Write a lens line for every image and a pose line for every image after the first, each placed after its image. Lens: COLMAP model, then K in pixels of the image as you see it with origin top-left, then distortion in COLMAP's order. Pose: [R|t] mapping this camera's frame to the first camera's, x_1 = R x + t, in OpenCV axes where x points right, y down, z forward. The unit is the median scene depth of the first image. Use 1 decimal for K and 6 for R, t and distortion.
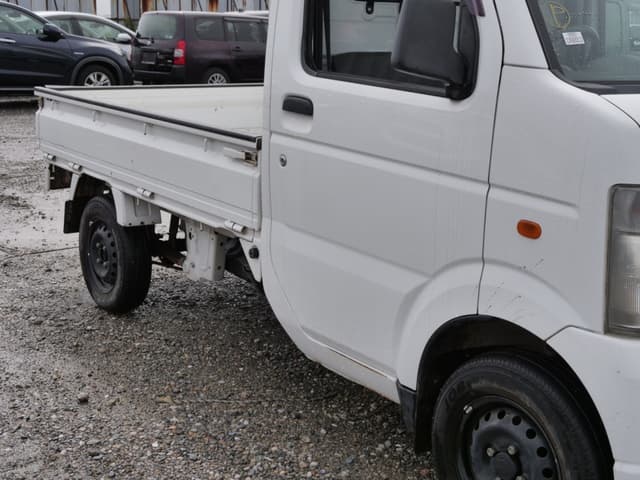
lens RADIAL K [[921.6, 0, 320.0], [0, 921.6, 240.0], [0, 0, 1]] dist [0.006890, -0.005481]
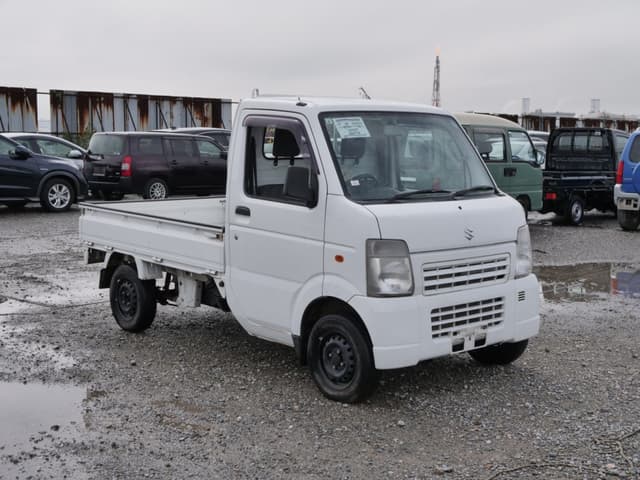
lens RADIAL K [[921.6, 0, 320.0], [0, 921.6, 240.0], [0, 0, 1]] dist [0.006890, -0.005481]
pose [[0.996081, -0.024787, 0.084896, -0.021002], [0.033686, 0.993896, -0.105051, 0.110056], [-0.081774, 0.107499, 0.990836, -0.818841]]
